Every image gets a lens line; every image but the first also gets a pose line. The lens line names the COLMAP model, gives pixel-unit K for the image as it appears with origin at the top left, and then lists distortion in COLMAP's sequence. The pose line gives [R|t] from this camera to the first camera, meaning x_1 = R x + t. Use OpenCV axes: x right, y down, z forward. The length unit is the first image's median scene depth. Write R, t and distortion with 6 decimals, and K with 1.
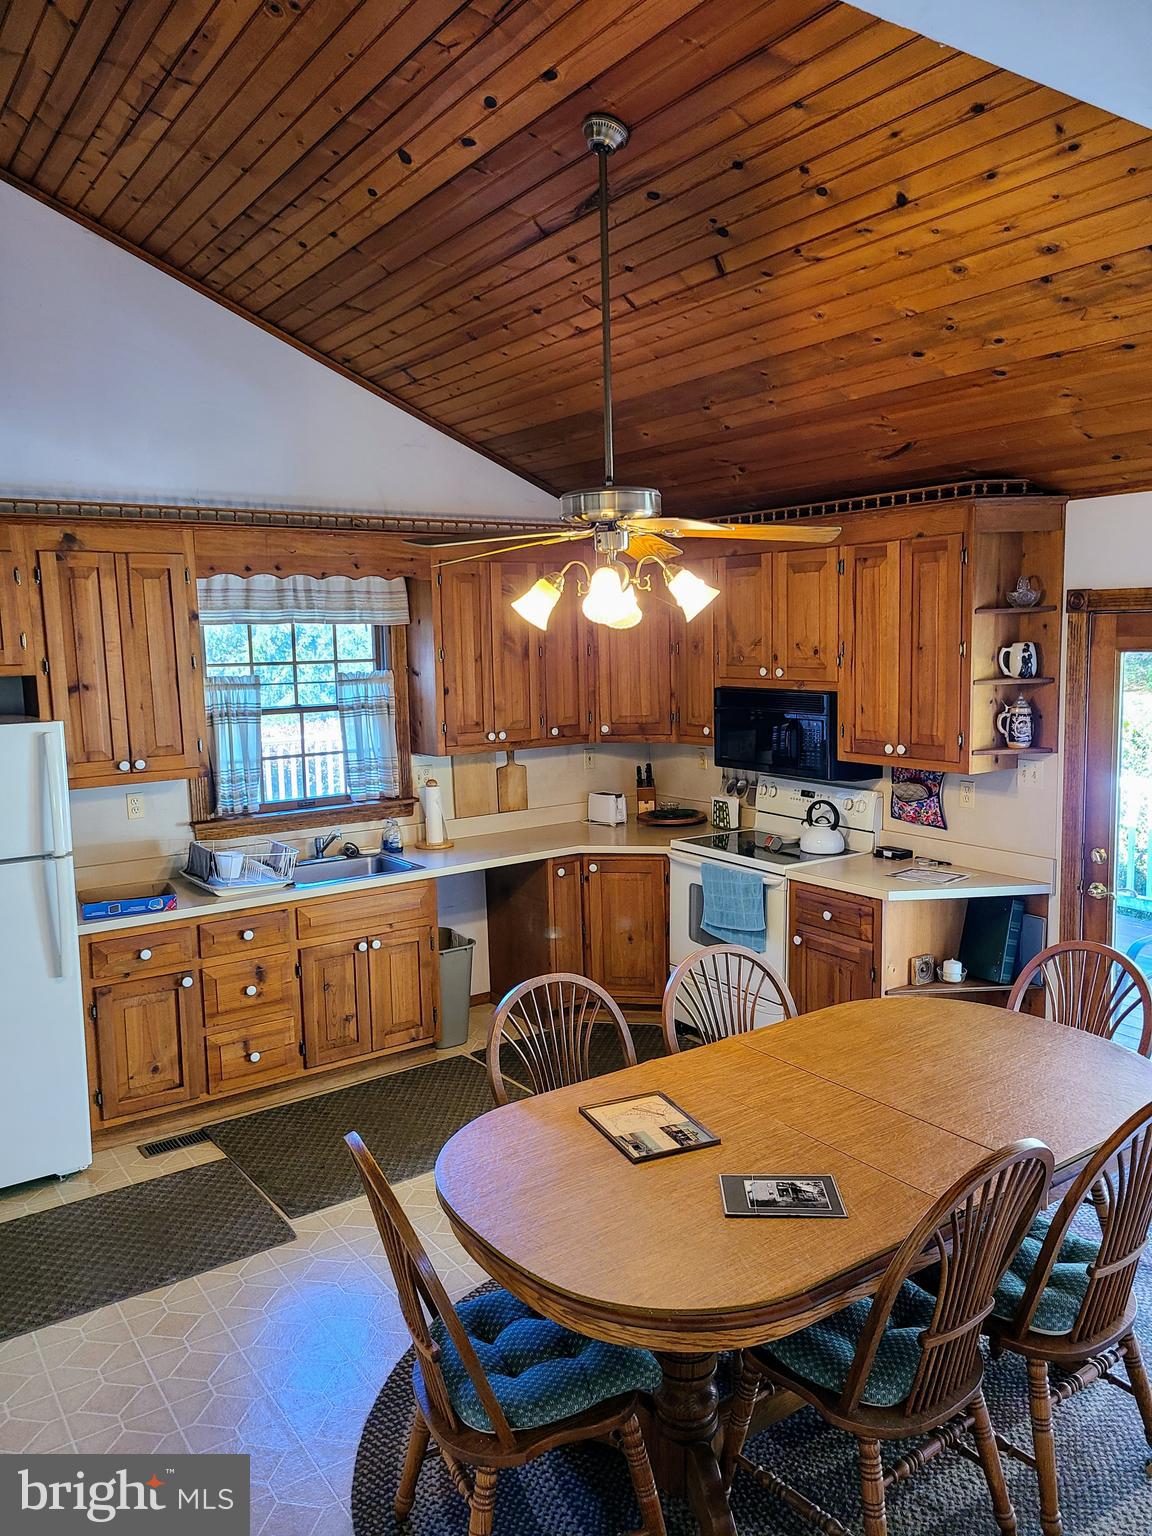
lens RADIAL K [[1143.2, 0, 581.6], [0, 1143.2, 765.6], [0, 0, 1]] dist [0.054837, -0.031687]
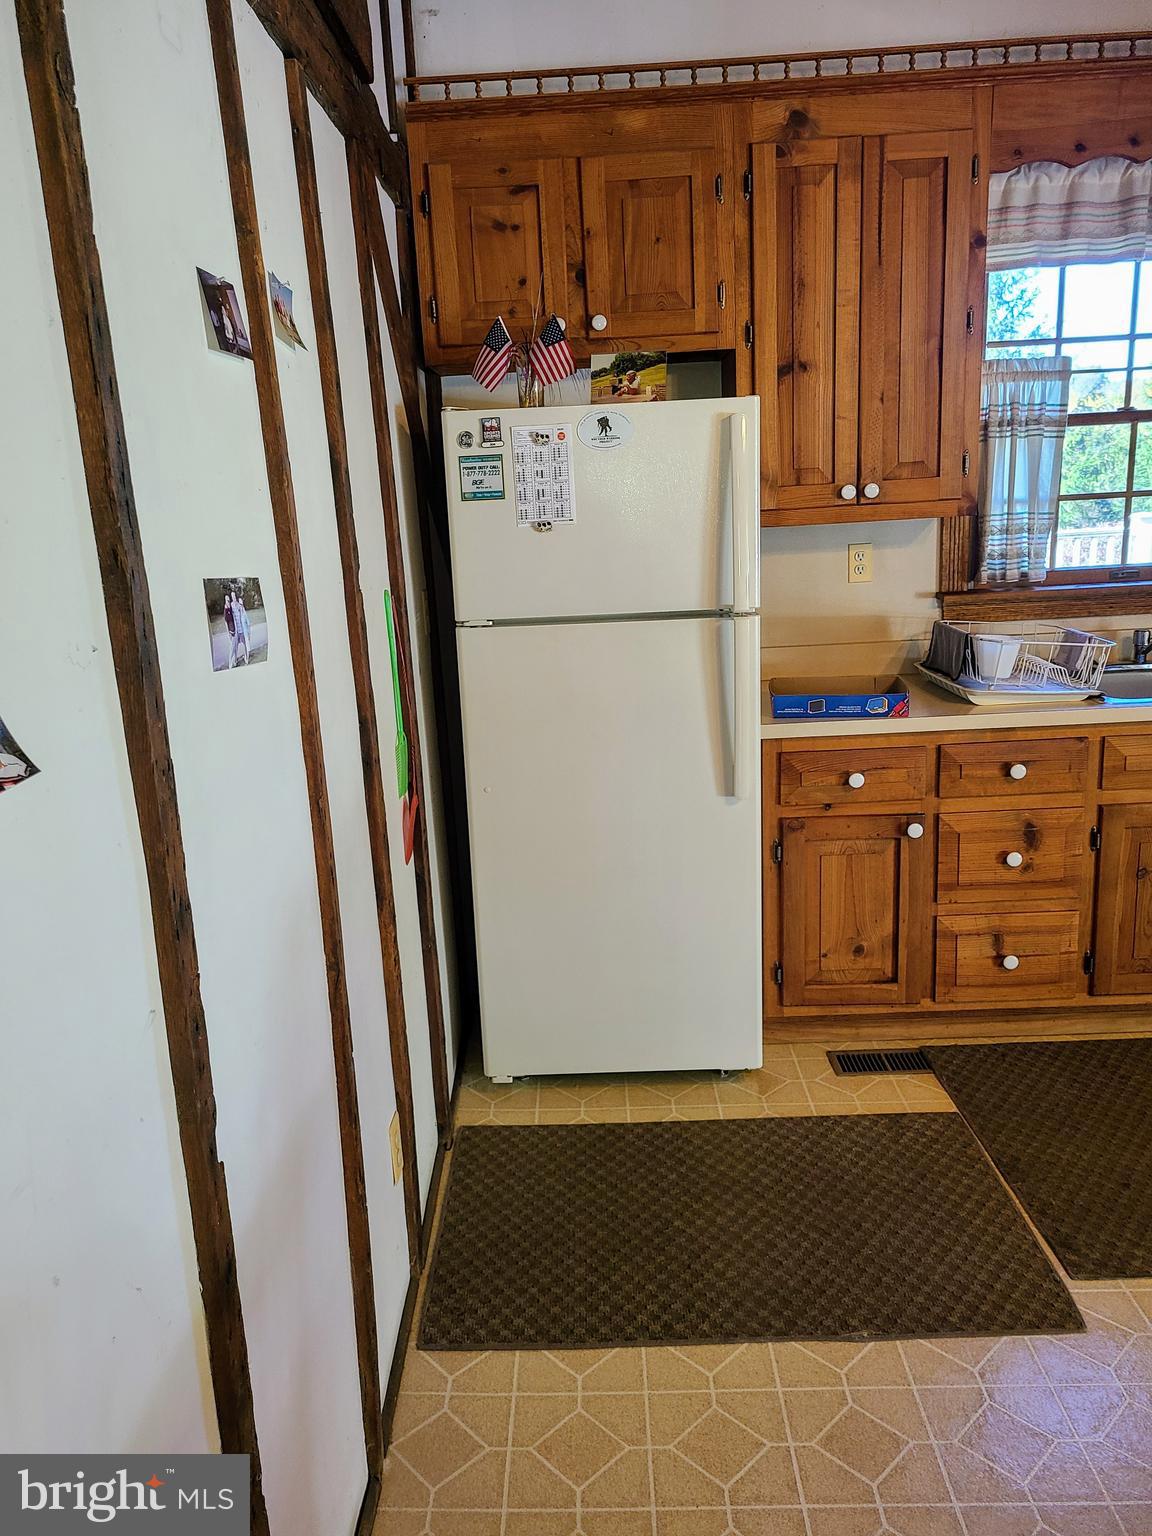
lens RADIAL K [[1143.2, 0, 567.7], [0, 1143.2, 762.2], [0, 0, 1]] dist [0.054837, -0.031687]
pose [[0.811635, 0.120359, -0.571631, -0.135431], [-0.038827, 0.987495, 0.152792, 0.058636], [0.582873, -0.101817, 0.806159, 0.367187]]
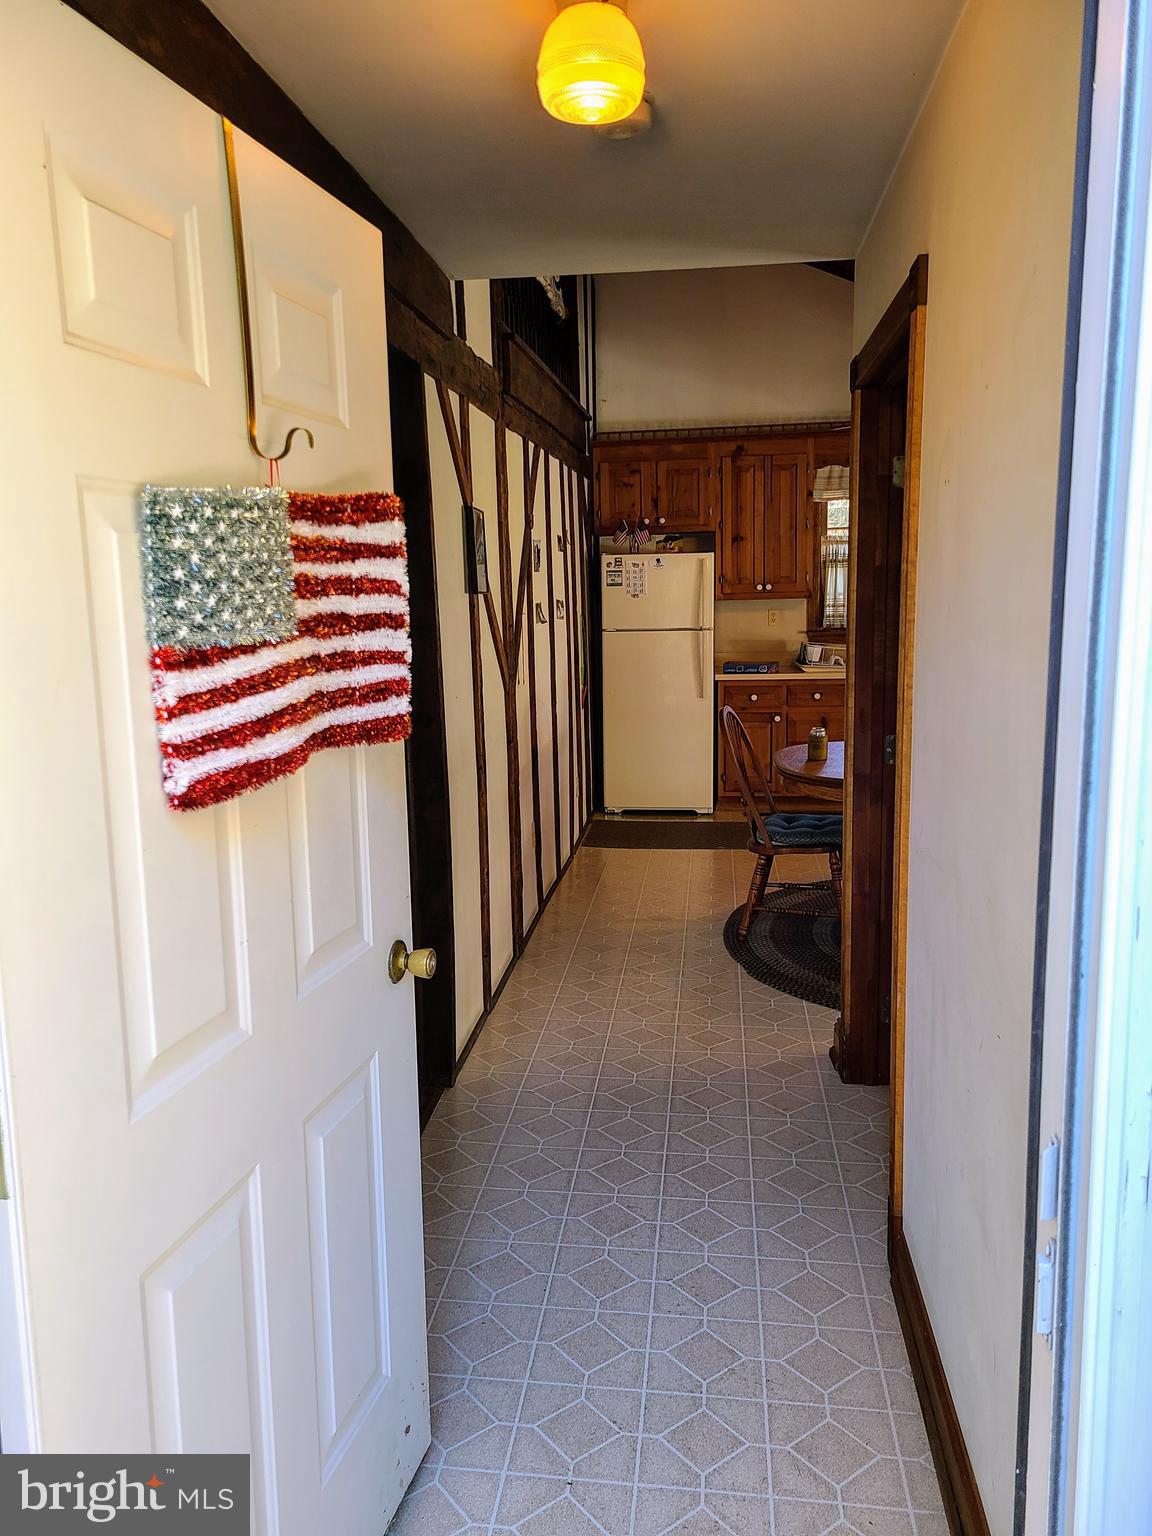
lens RADIAL K [[1143.2, 0, 571.7], [0, 1143.2, 765.9], [0, 0, 1]] dist [0.054837, -0.031687]
pose [[0.744315, 0.109850, -0.658732, 0.514516], [-0.073370, 0.993859, 0.082833, 0.138841], [0.663786, -0.013323, 0.747804, -0.409861]]
